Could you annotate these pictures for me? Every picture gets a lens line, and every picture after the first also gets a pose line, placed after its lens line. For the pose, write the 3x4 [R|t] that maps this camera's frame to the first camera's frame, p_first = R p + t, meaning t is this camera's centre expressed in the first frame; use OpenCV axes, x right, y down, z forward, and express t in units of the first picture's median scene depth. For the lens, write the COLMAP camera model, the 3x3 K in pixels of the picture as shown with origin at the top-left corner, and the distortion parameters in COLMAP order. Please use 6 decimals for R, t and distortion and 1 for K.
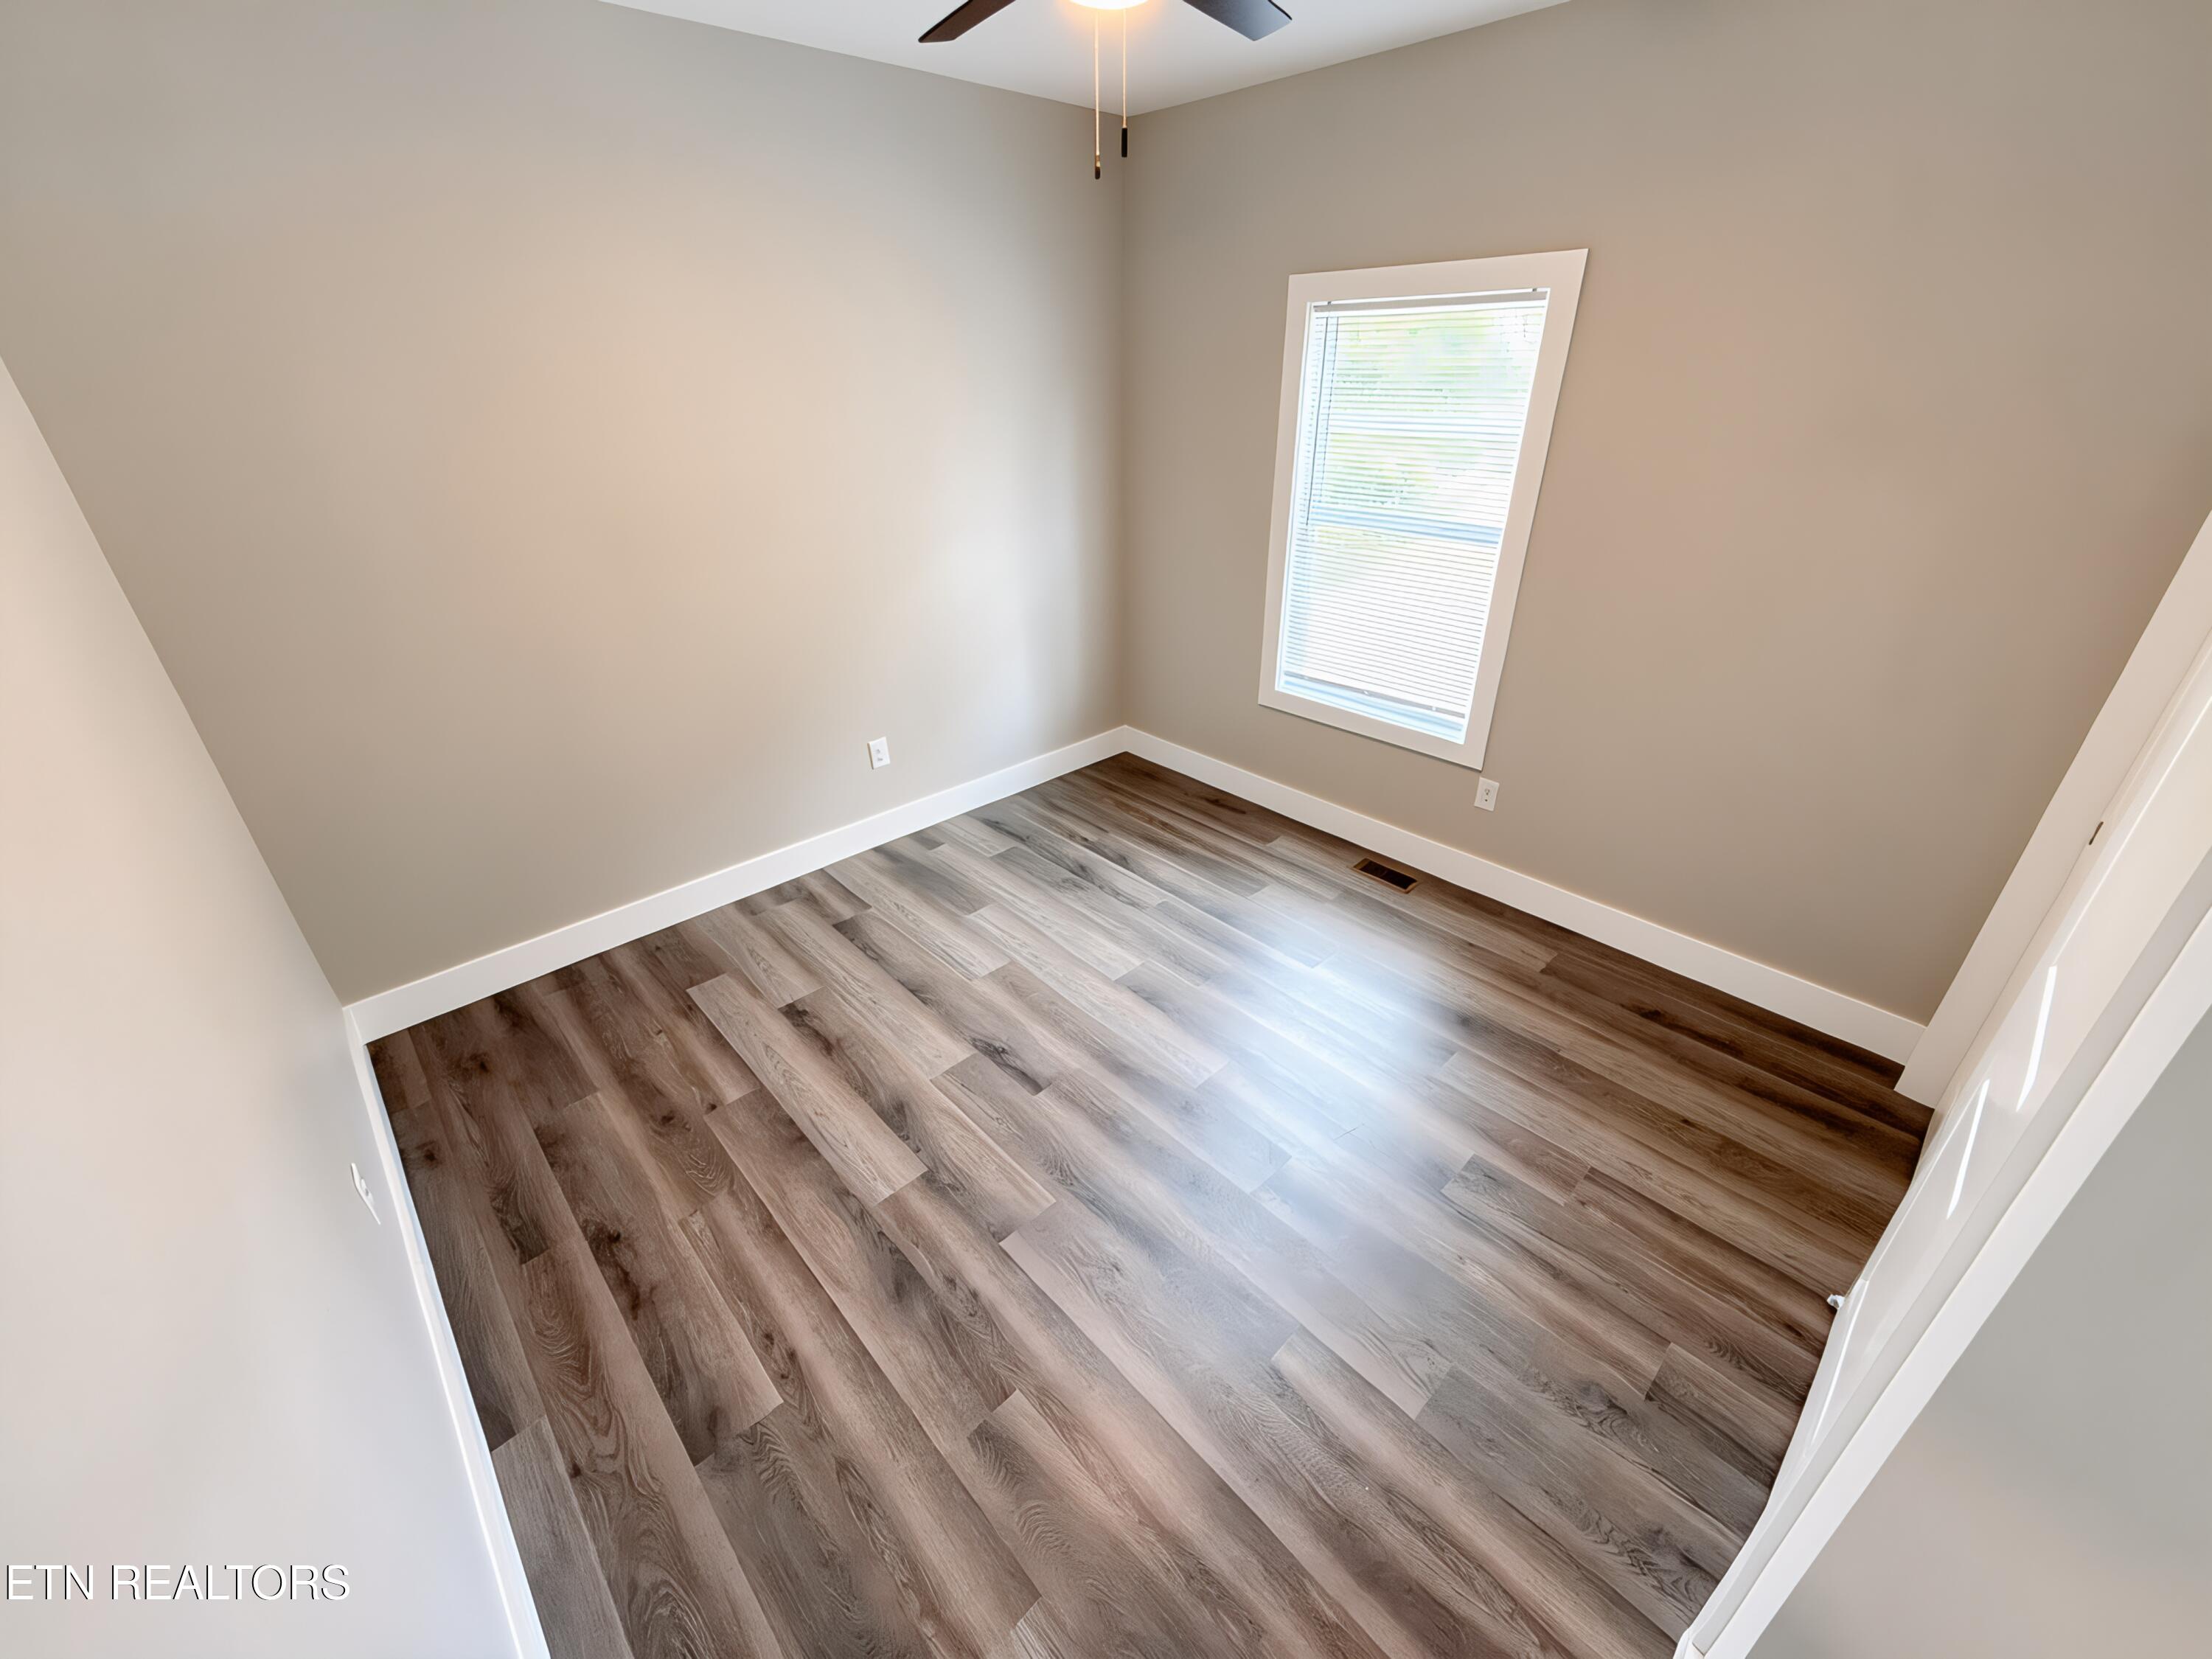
lens RADIAL K [[885.2, 0, 1103.5], [0, 885.2, 827.3], [0, 0, 1]] dist [0.000469, -0.000300]
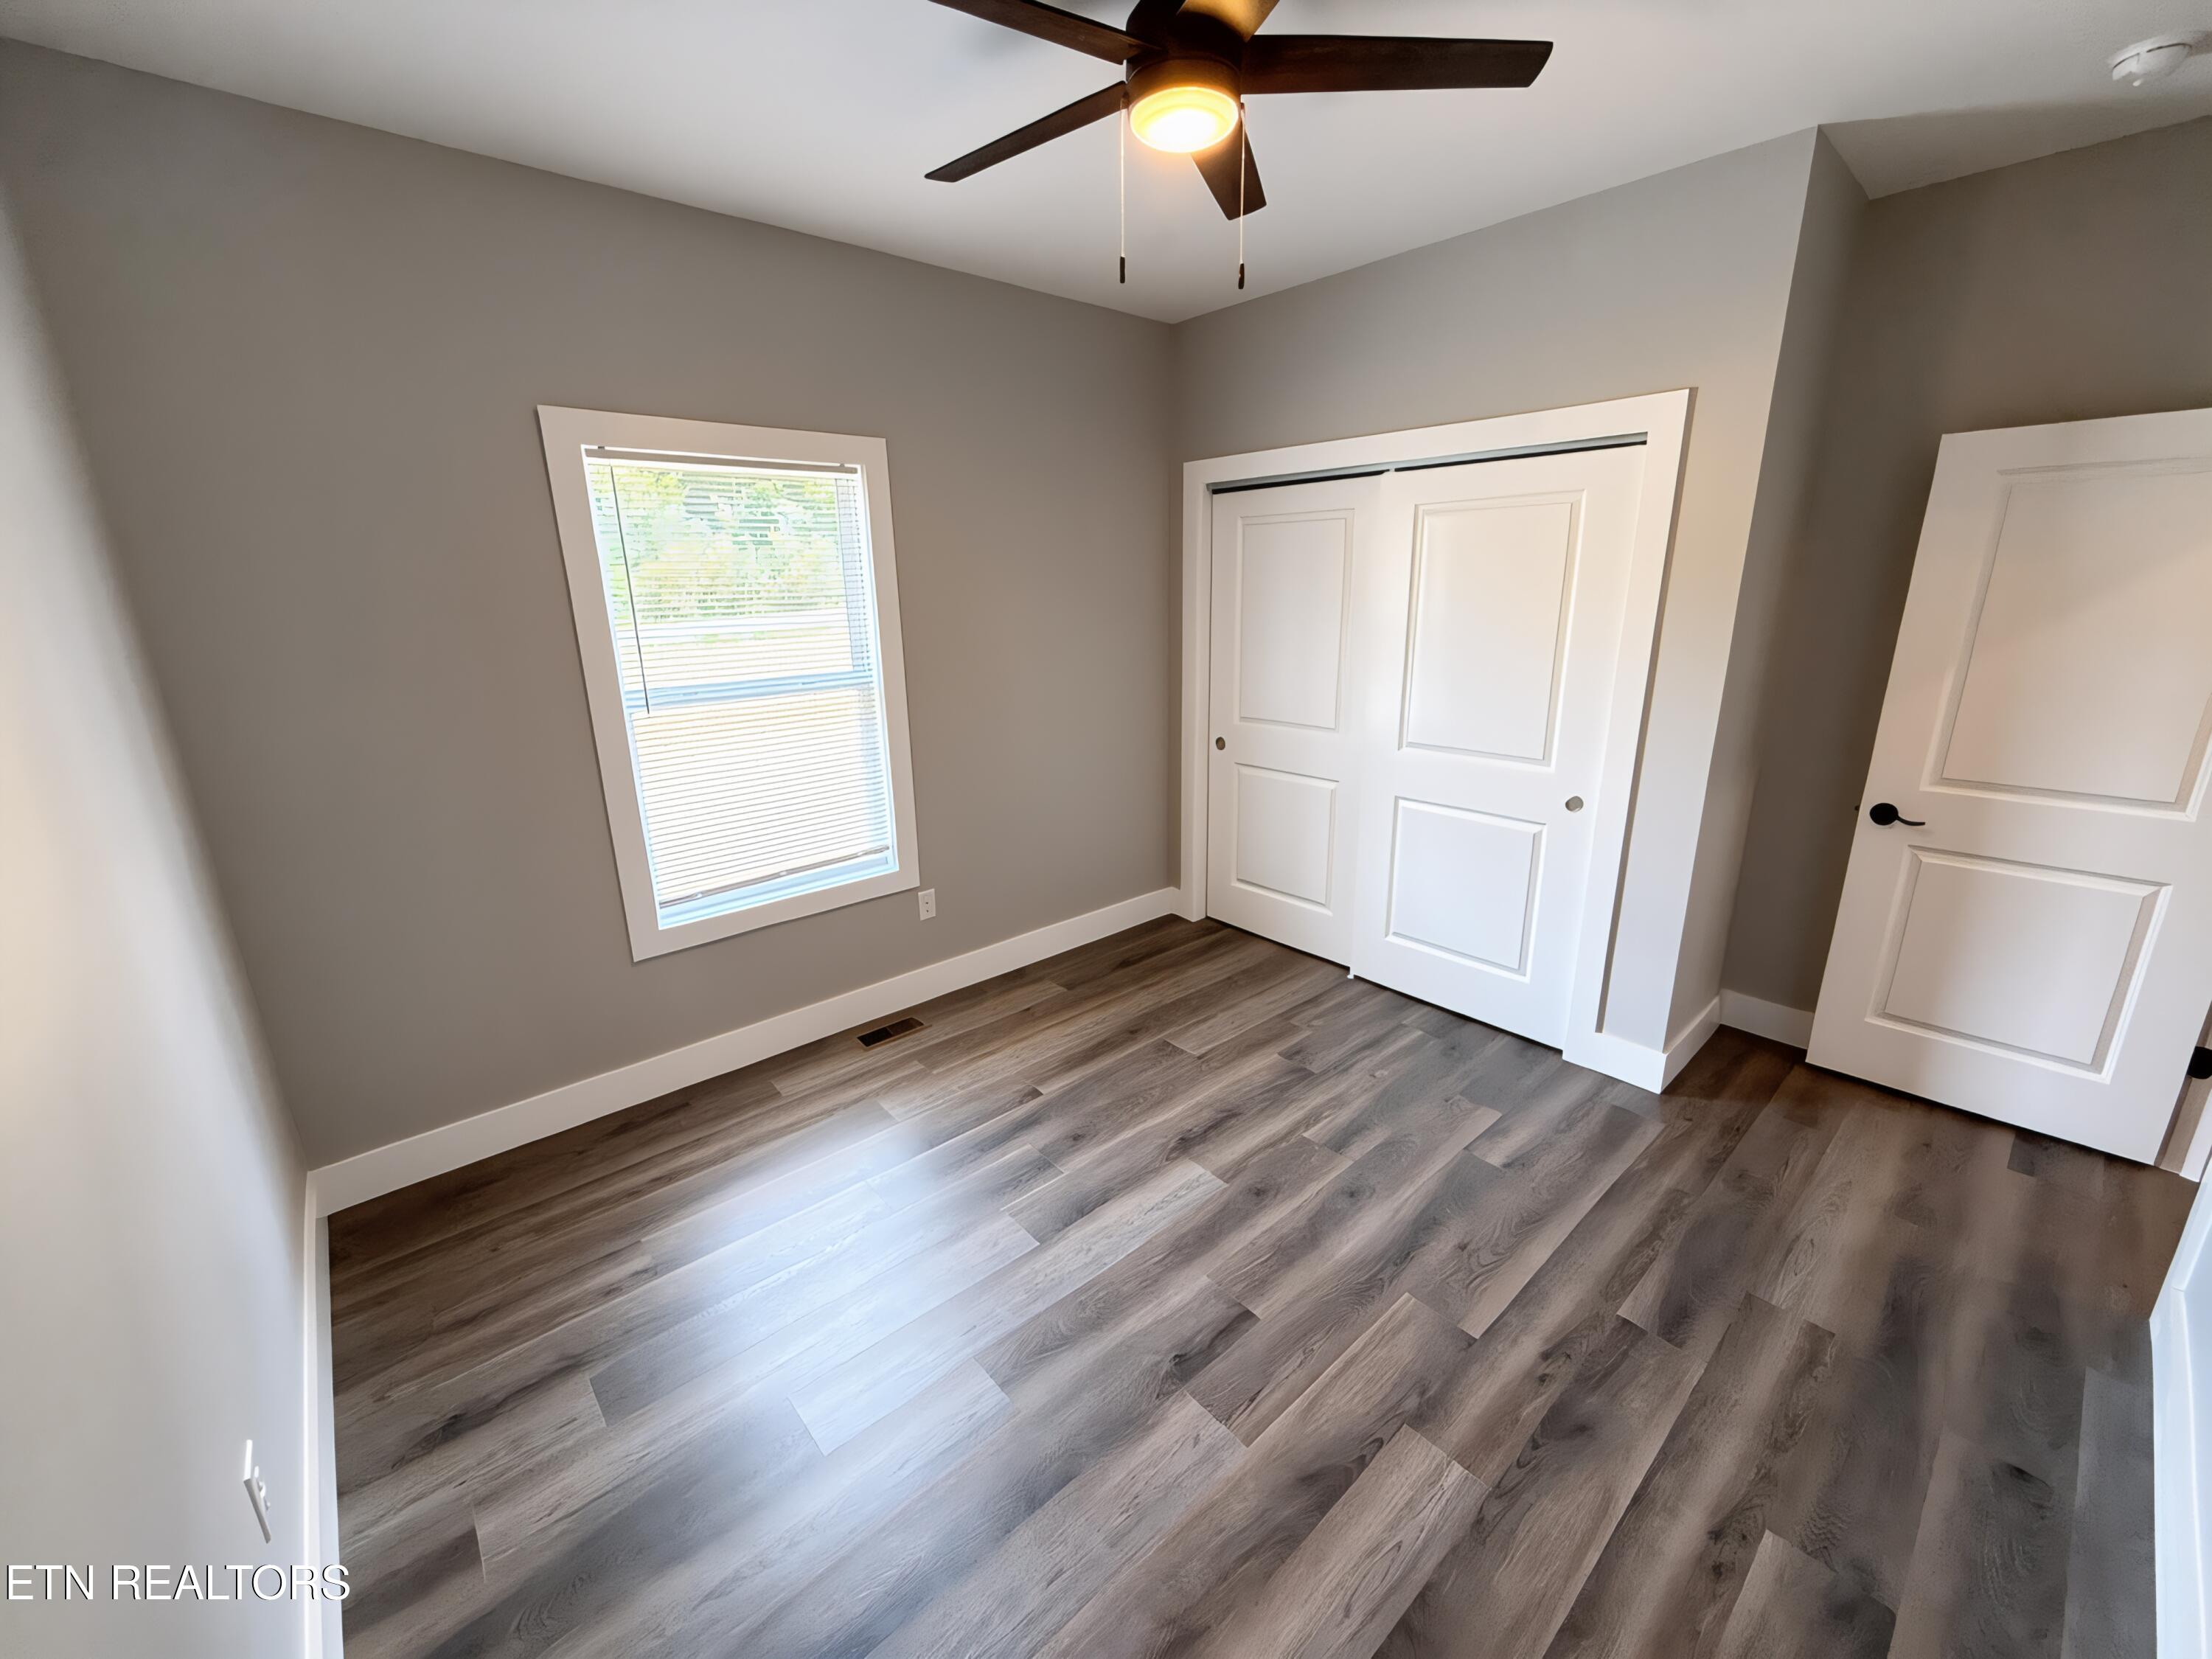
lens RADIAL K [[885.2, 0, 1103.5], [0, 885.2, 827.3], [0, 0, 1]] dist [0.000469, -0.000300]
pose [[0.030380, -0.260934, 0.964878, -0.747155], [0.480889, 0.850076, 0.214747, -0.319989], [-0.876255, 0.457475, 0.151305, 0.802094]]
